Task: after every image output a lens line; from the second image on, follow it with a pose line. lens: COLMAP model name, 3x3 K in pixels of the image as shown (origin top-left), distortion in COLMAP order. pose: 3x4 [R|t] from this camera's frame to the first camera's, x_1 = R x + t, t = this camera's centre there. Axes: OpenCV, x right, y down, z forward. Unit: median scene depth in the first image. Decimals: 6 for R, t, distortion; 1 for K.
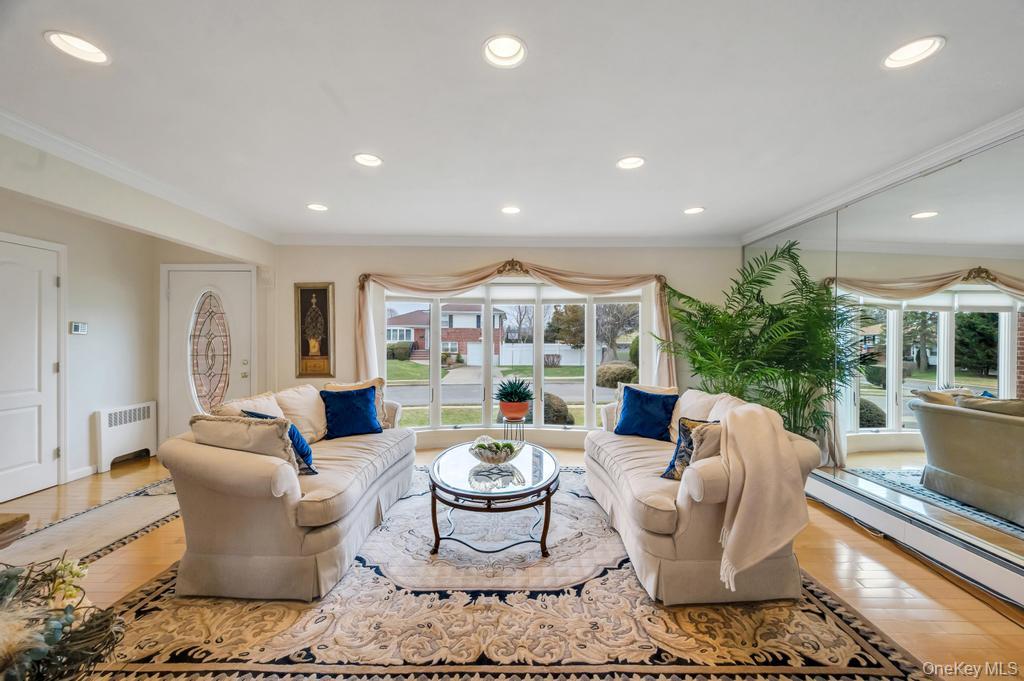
lens RADIAL K [[417.2, 0, 517.9], [0, 417.2, 339.4], [0, 0, 1]] dist [0.001351, 0.000090]
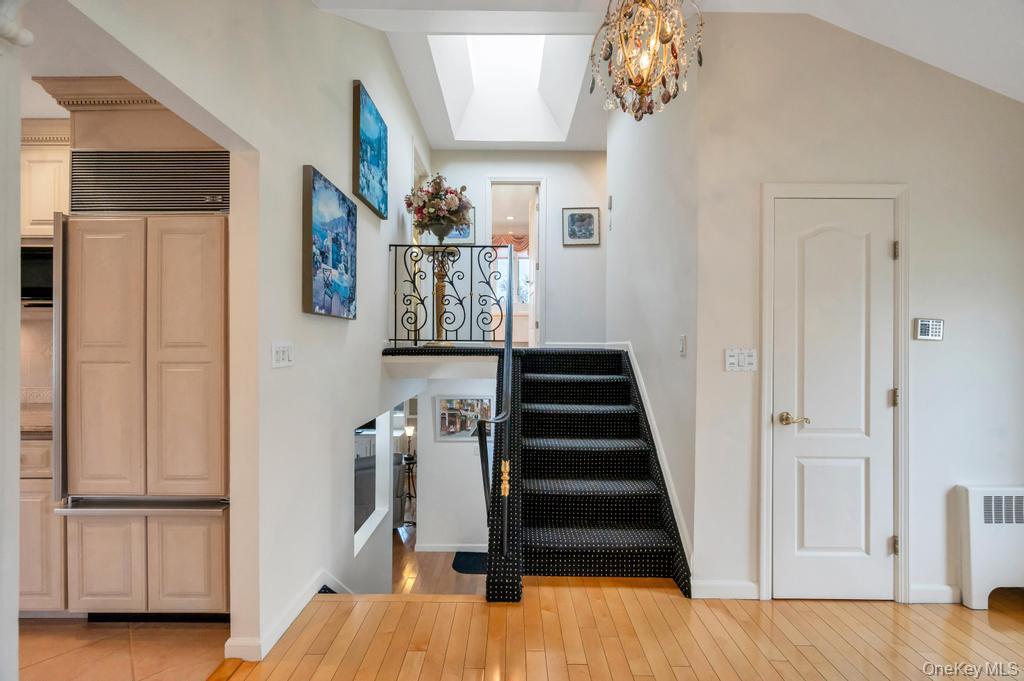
lens RADIAL K [[417.2, 0, 517.9], [0, 417.2, 339.4], [0, 0, 1]] dist [0.001351, 0.000090]
pose [[0.007827, -0.006575, -0.999948, -0.521070], [-0.007837, 0.999947, -0.006637, -0.005846], [0.999939, 0.007888, 0.007775, 0.468914]]
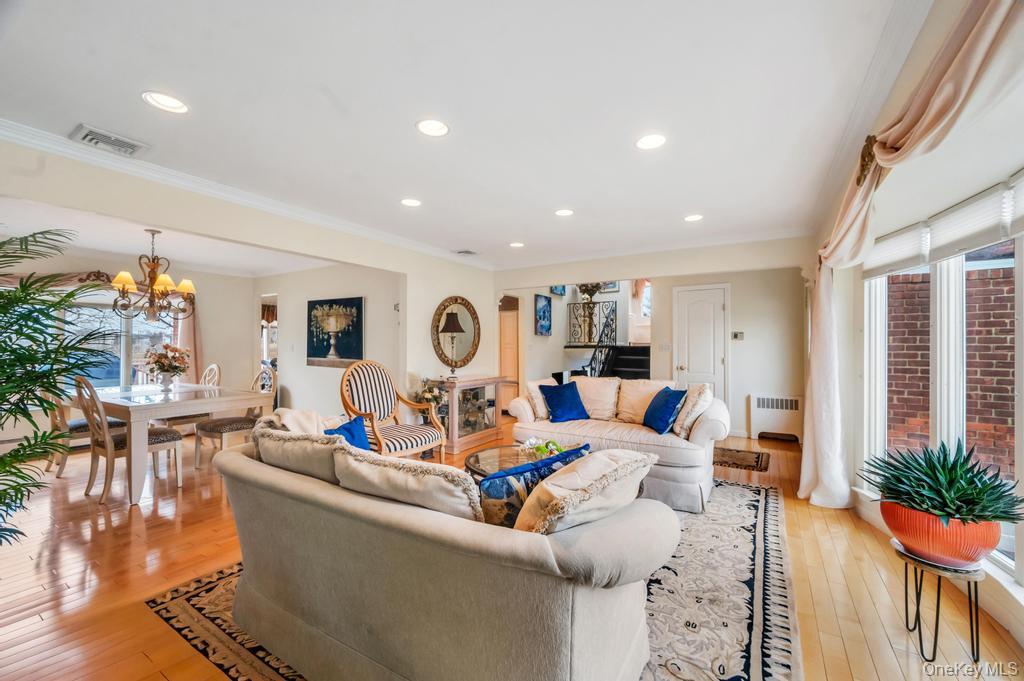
lens RADIAL K [[417.2, 0, 517.9], [0, 417.2, 339.4], [0, 0, 1]] dist [0.001351, 0.000090]
pose [[-0.517505, -0.021410, -0.855412, 0.656975], [-0.006813, 0.999758, -0.020901, 0.022814], [0.855653, -0.004989, -0.517526, 1.142019]]
